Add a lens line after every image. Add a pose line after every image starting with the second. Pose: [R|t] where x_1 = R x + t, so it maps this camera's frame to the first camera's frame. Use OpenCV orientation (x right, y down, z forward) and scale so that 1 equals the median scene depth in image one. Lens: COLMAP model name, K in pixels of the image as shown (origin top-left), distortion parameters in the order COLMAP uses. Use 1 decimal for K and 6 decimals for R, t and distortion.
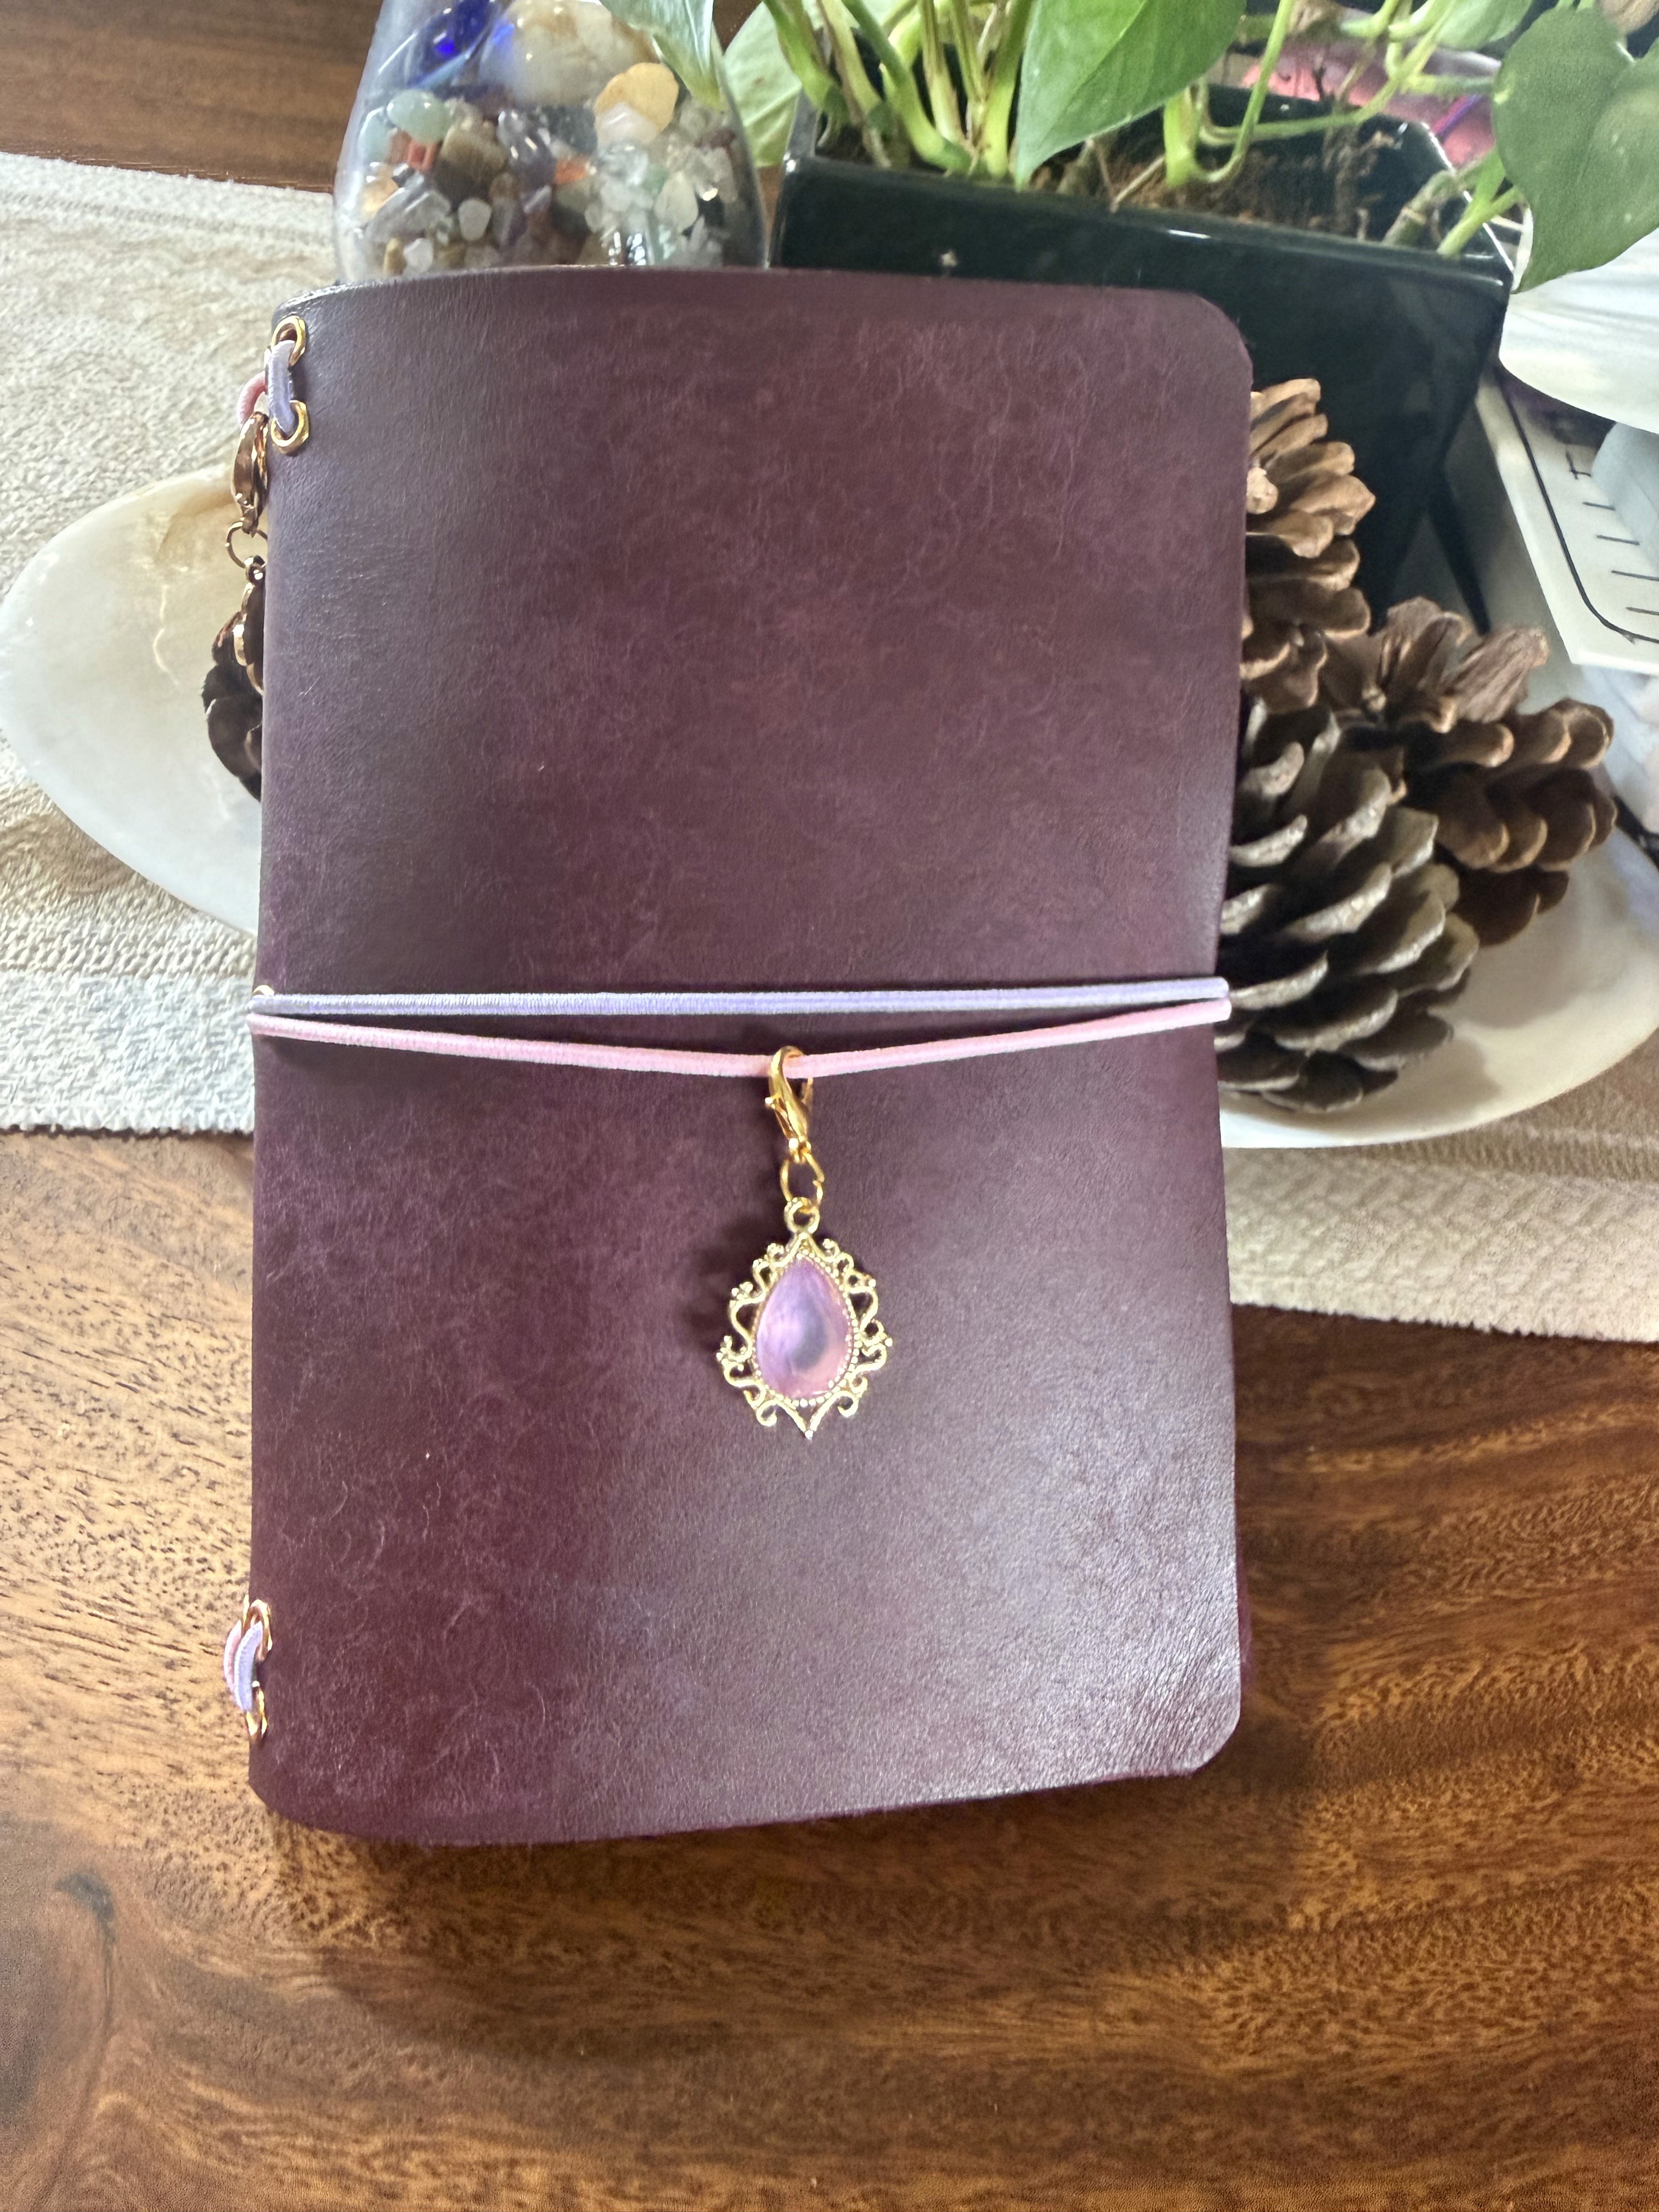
lens RADIAL K [[1551.3, 0, 834.9], [0, 1551.3, 1100.9], [0, 0, 1]] dist [0.004989, 0.001342]
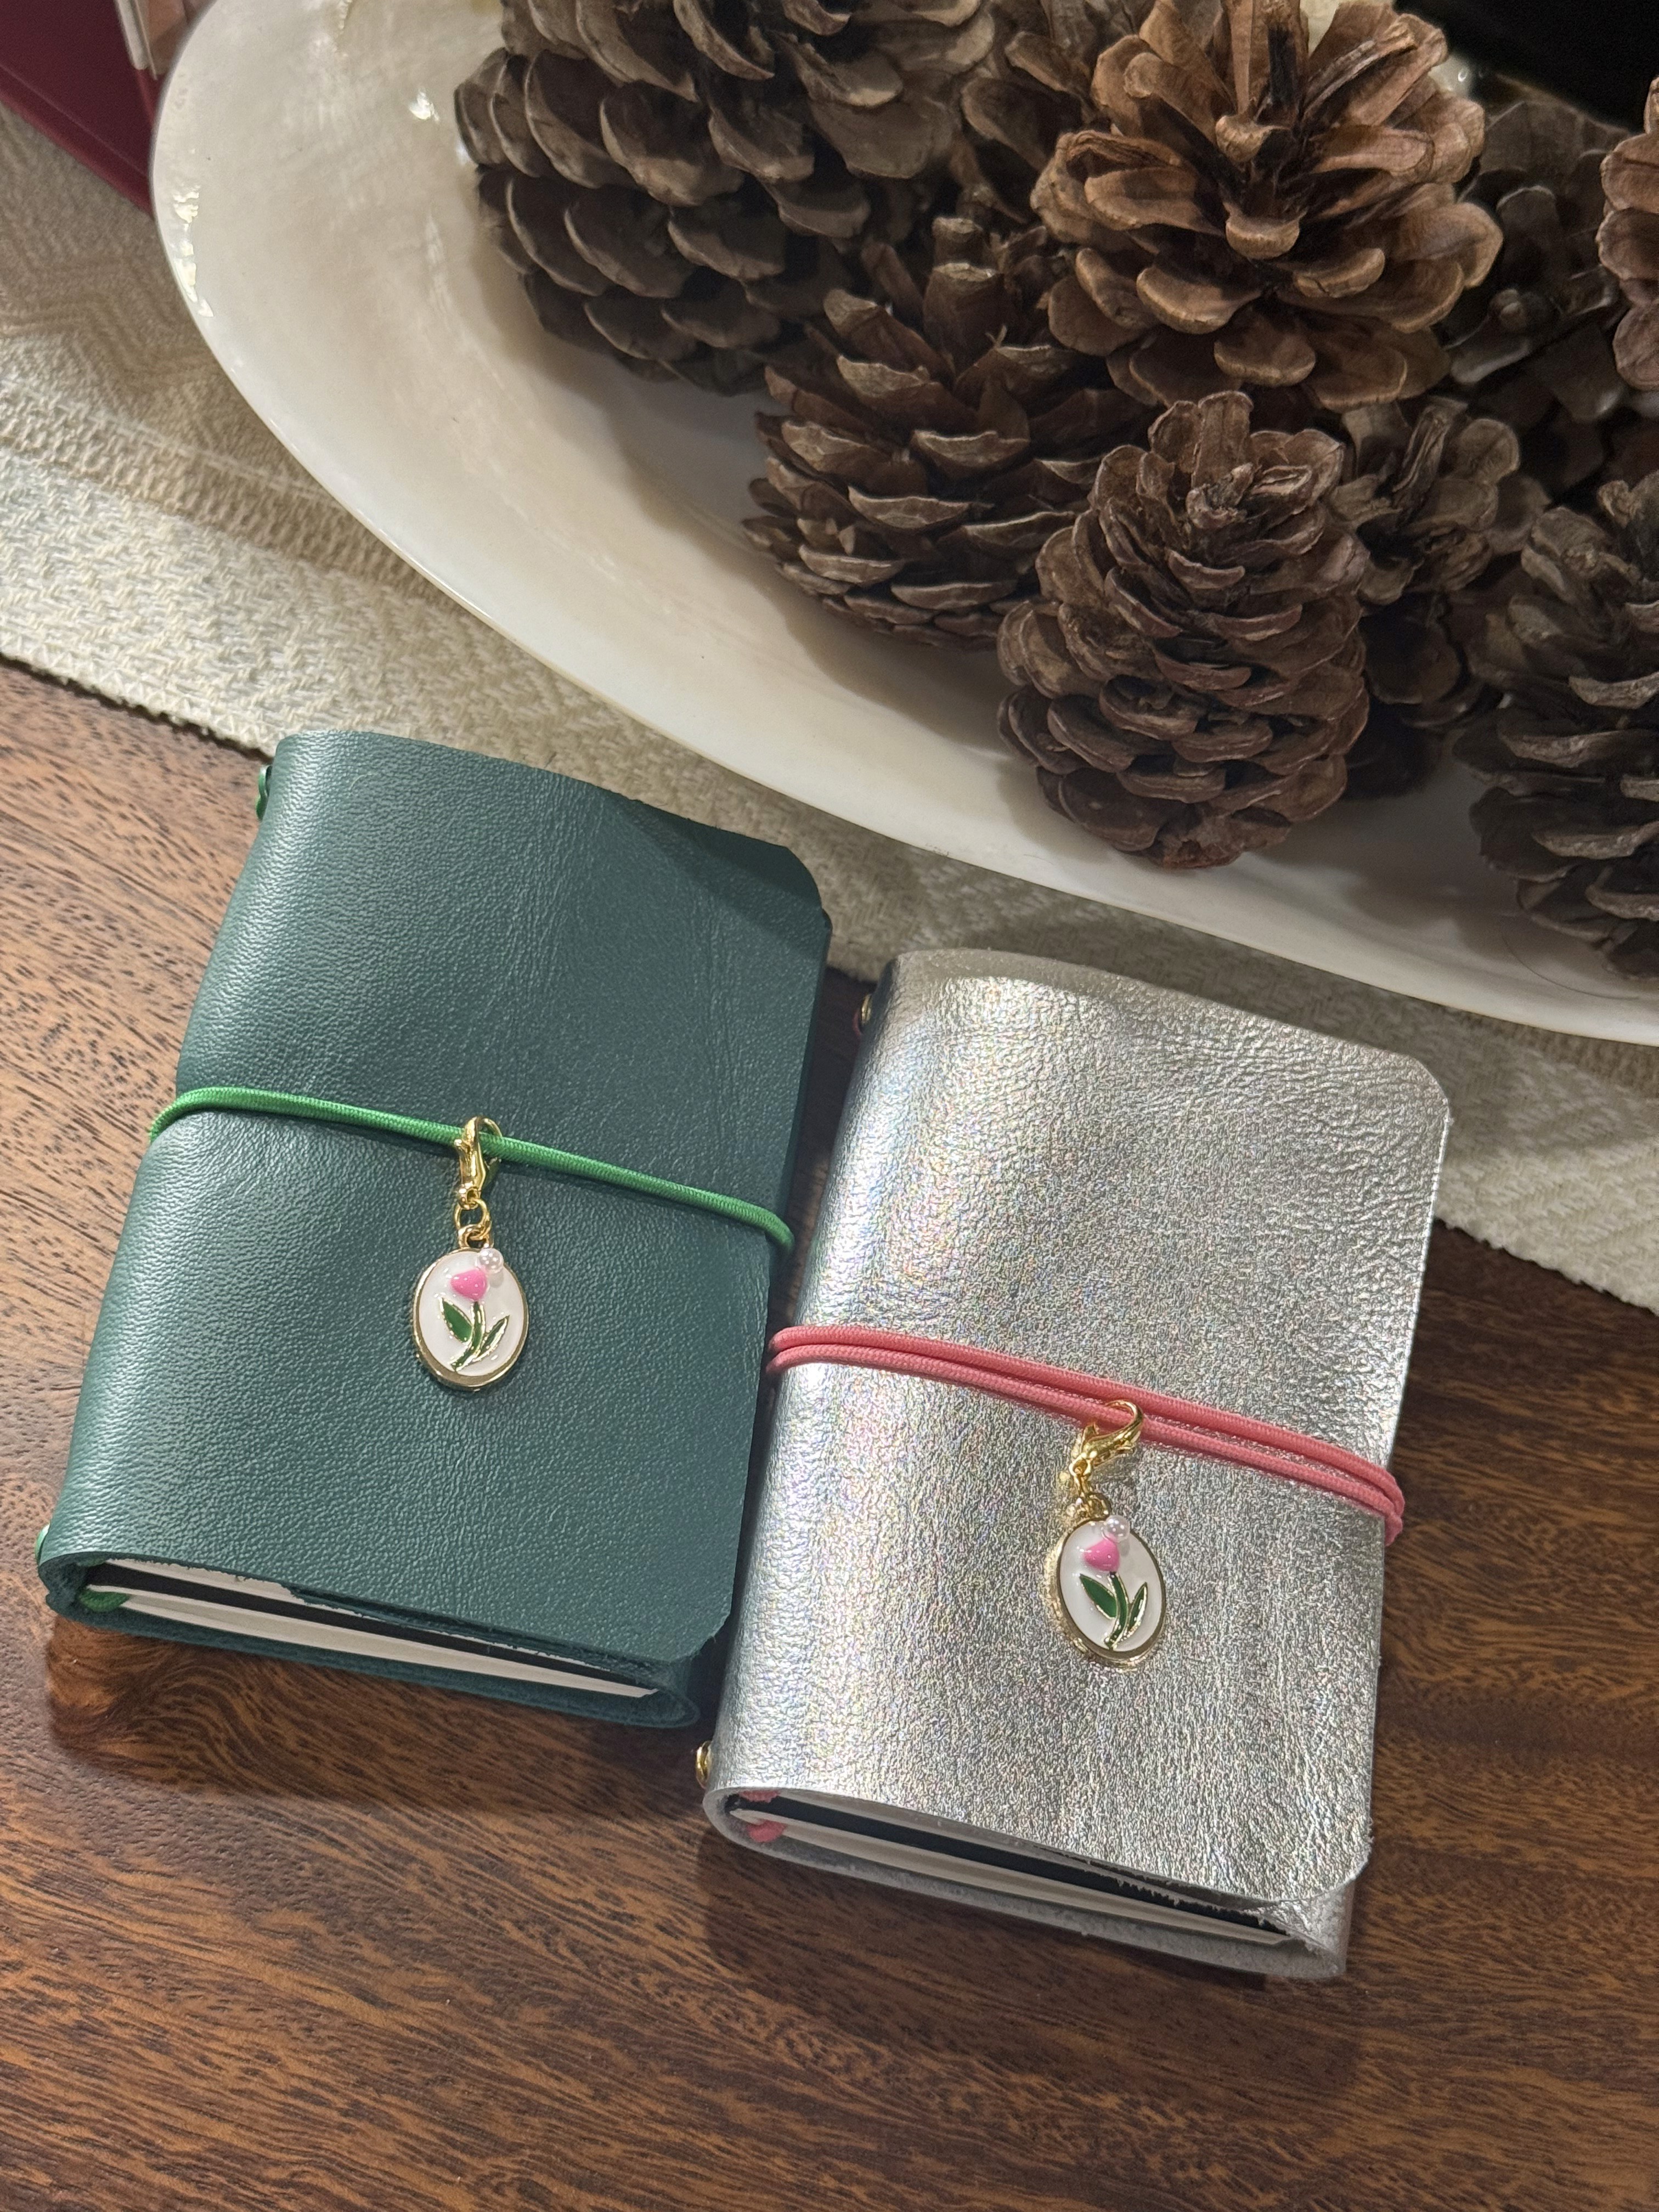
lens RADIAL K [[3084.7, 0, 828.2], [0, 3084.7, 1109.0], [0, 0, 1]] dist [0.131970, 0.000000]
pose [[0.949701, 0.274995, -0.149816, 0.076122], [-0.272678, 0.961424, 0.036207, 0.054642], [0.153994, 0.006466, 0.988051, -0.464160]]
